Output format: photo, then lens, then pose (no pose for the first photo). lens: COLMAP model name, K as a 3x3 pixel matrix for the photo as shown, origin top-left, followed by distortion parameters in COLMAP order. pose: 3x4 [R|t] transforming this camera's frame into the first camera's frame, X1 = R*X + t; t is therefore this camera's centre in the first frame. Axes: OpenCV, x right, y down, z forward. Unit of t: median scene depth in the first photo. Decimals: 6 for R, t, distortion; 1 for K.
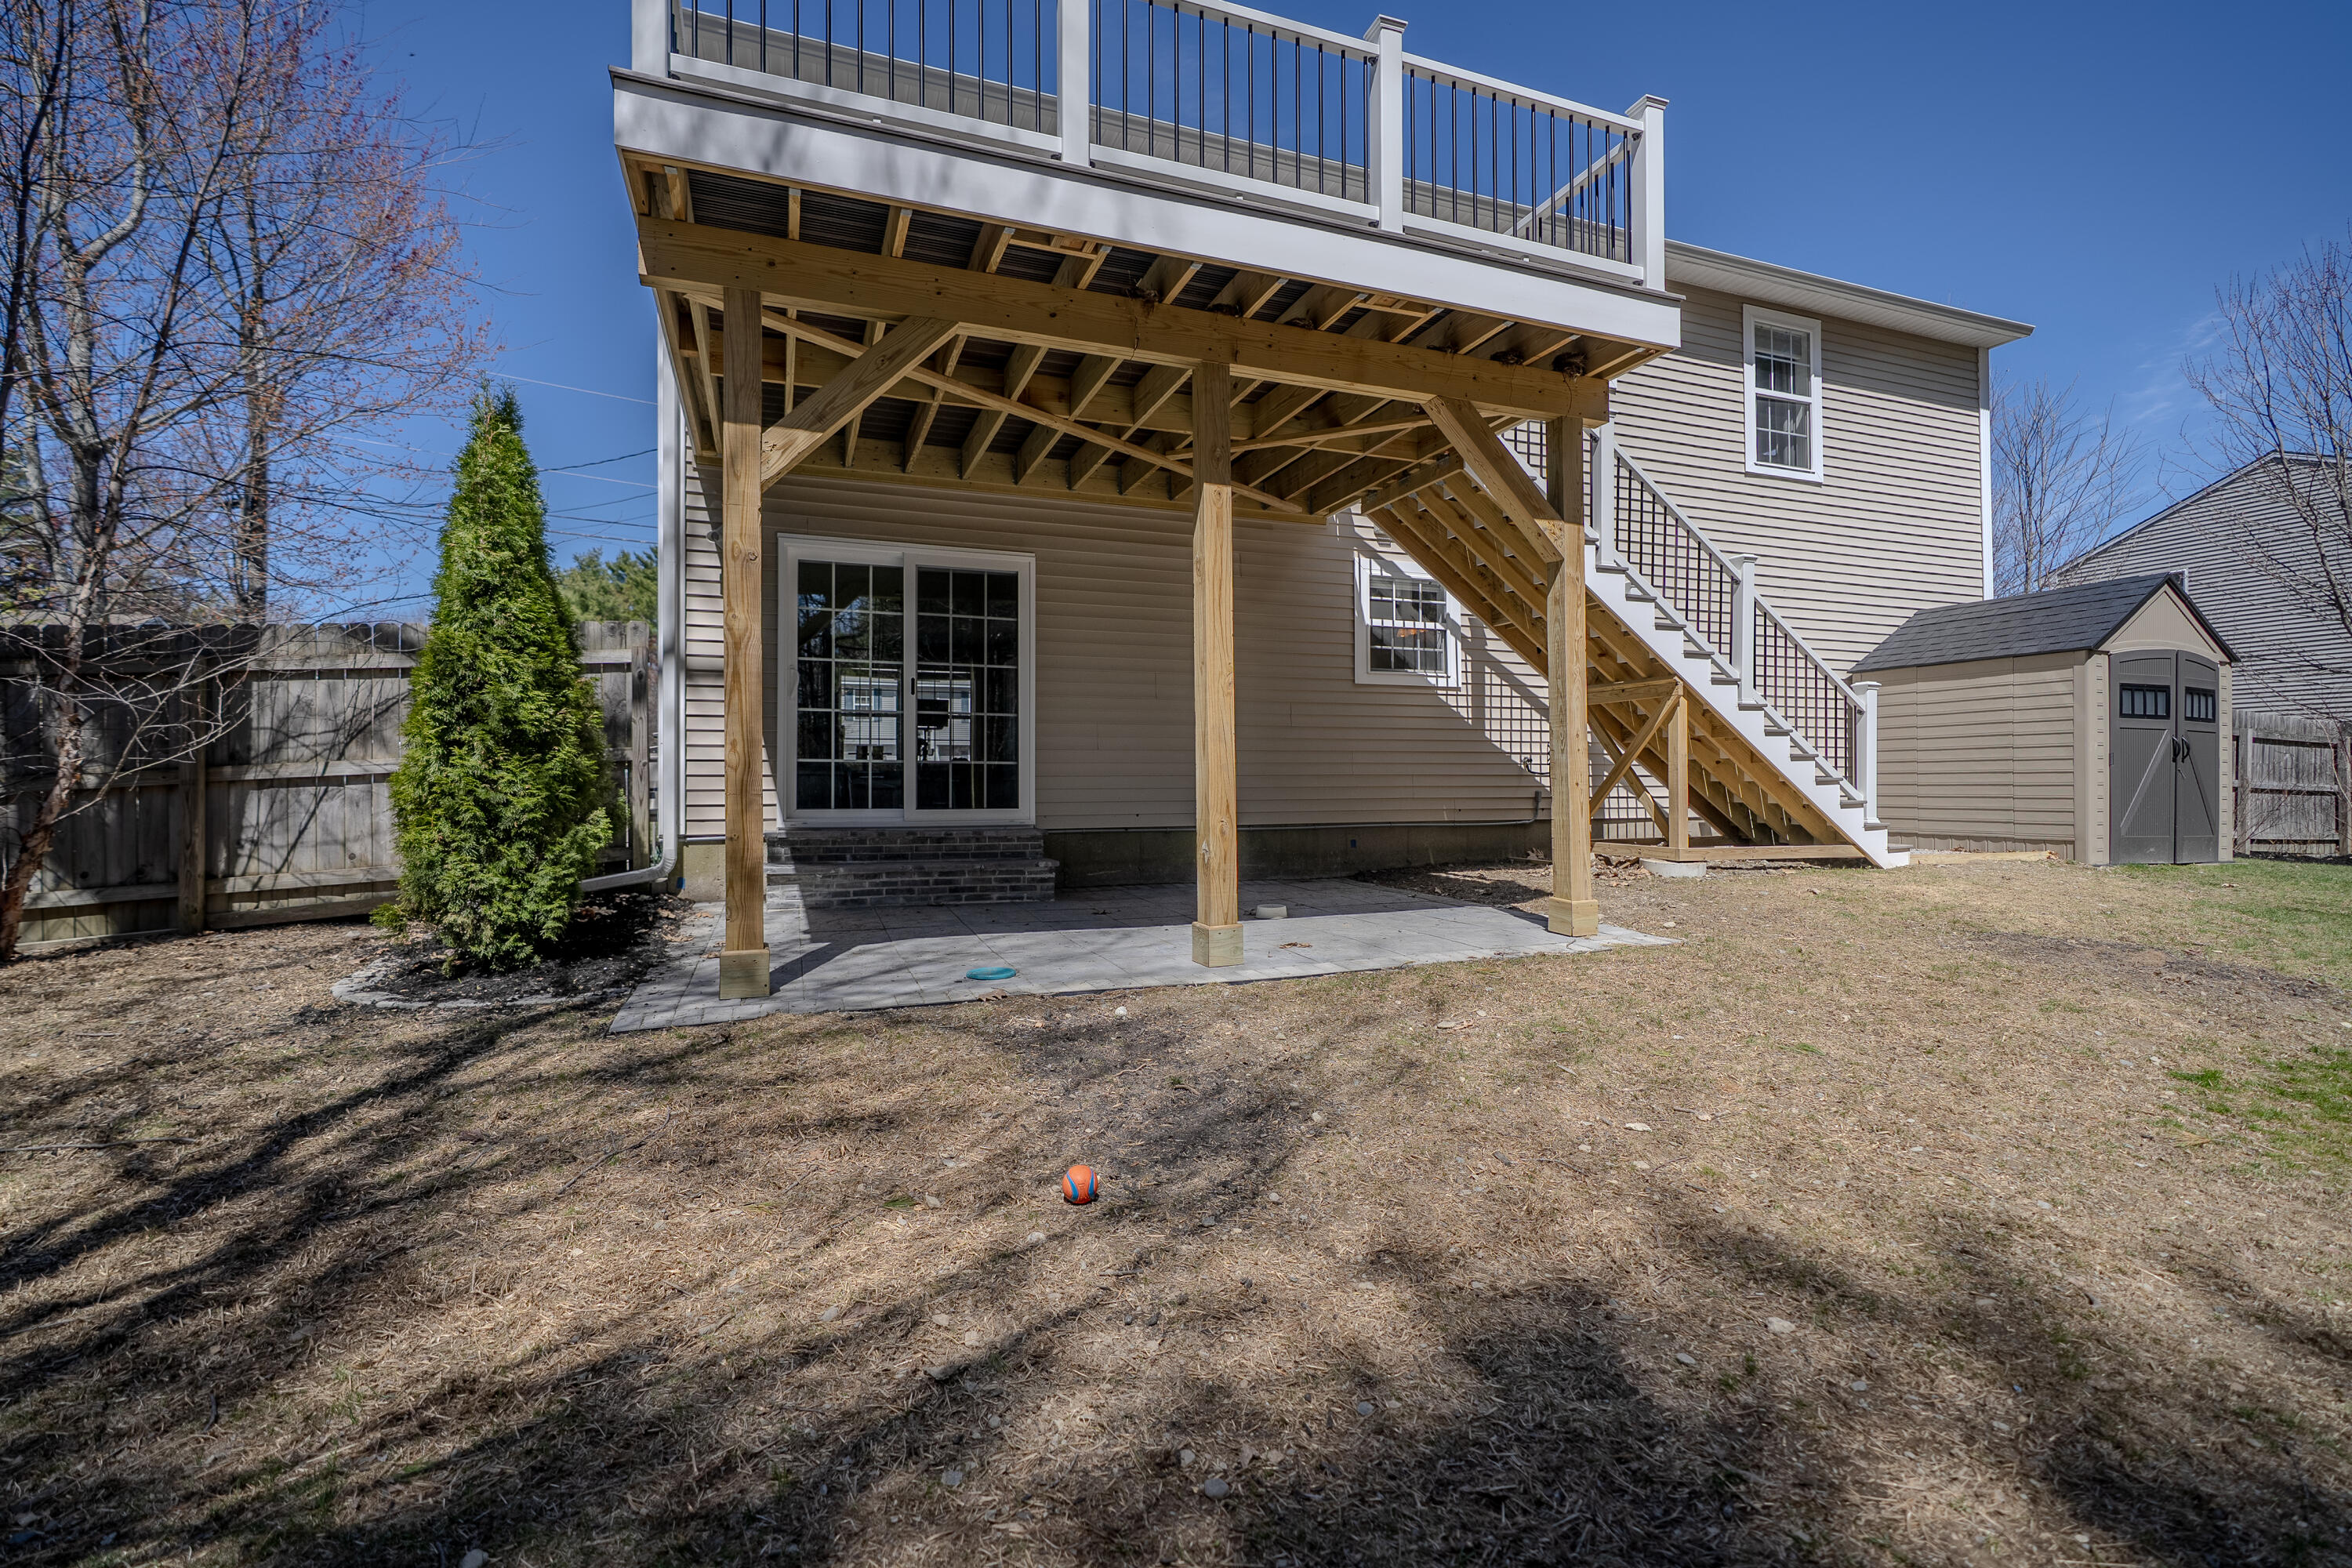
lens RADIAL K [[1057.2, 0, 1176.0], [0, 1057.2, 784.0], [0, 0, 1]] dist [-0.020307, 0.000193]
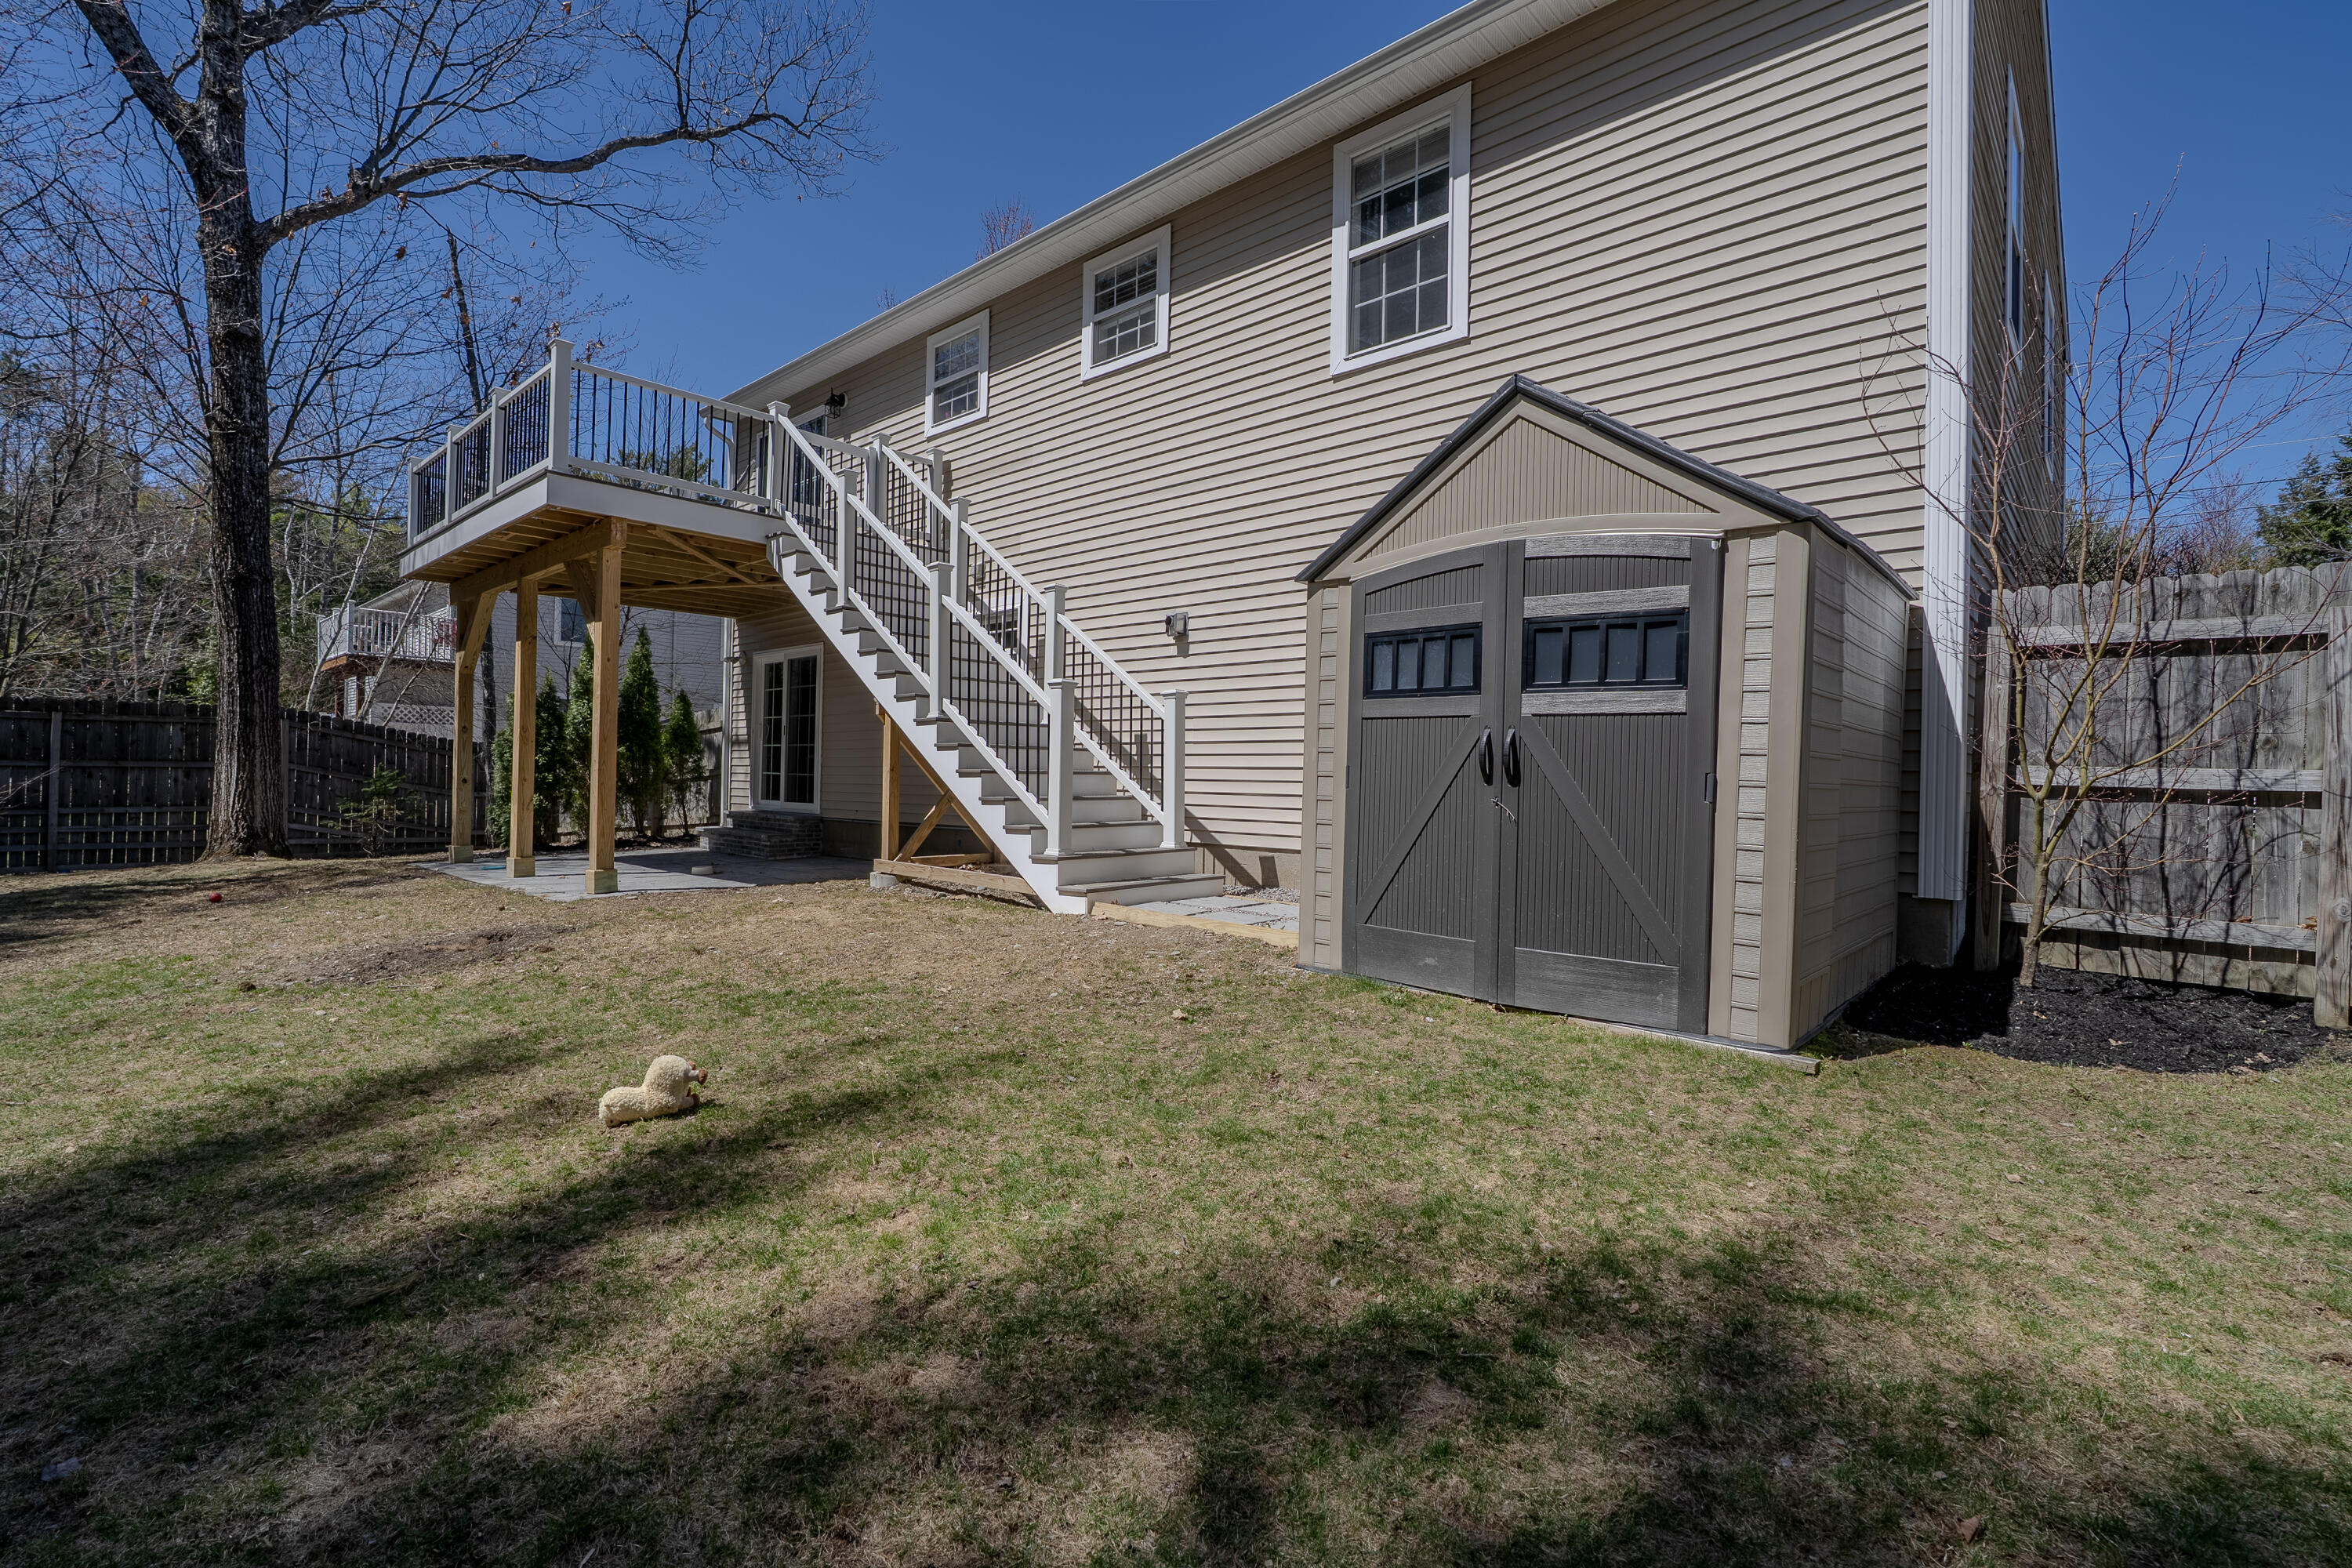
lens RADIAL K [[1058.1, 0, 1179.5], [0, 1058.1, 776.5], [0, 0, 1]] dist [-0.012047, 0.000089]
pose [[0.453986, 0.007576, -0.890976, 1.335028], [-0.011349, 0.999932, 0.002720, -0.024837], [0.890936, 0.008876, 0.454041, 0.668973]]
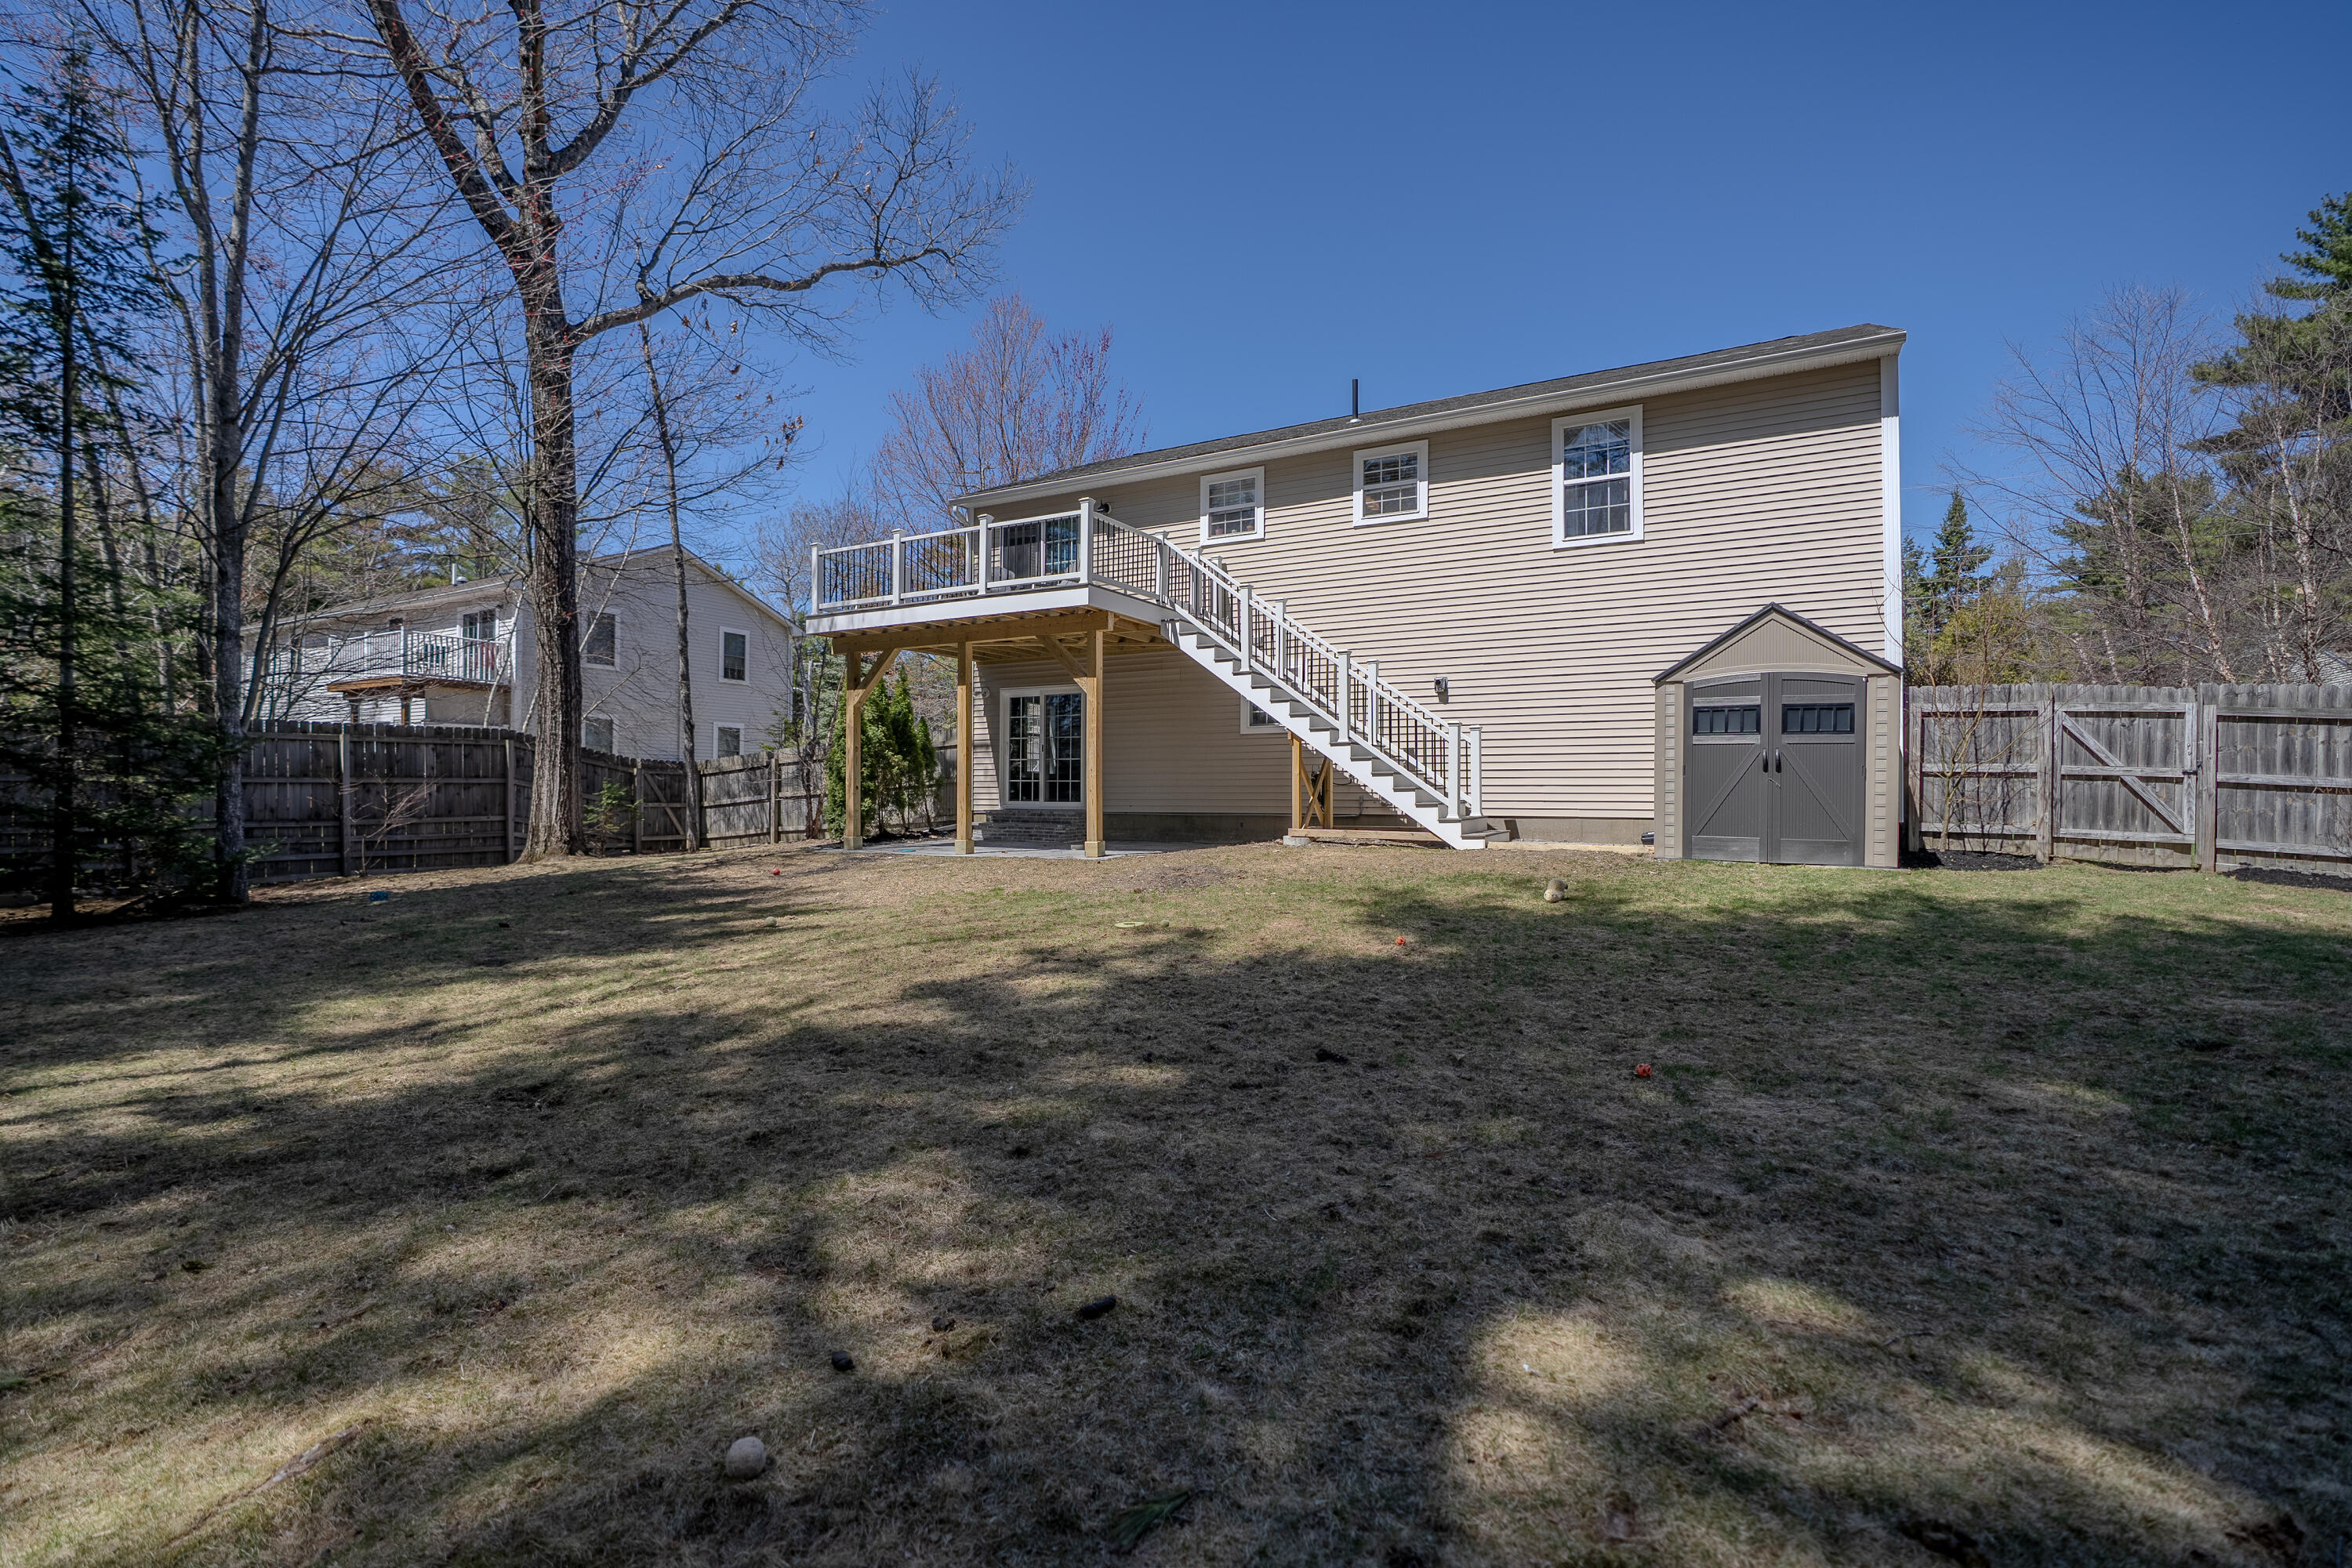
lens RADIAL K [[1057.2, 0, 1176.0], [0, 1057.2, 784.0], [0, 0, 1]] dist [-0.020307, 0.000193]
pose [[0.648076, -0.002087, -0.761573, 1.426885], [0.002644, 0.999996, -0.000491, -0.010163], [0.761571, -0.001695, 0.648079, -0.224949]]
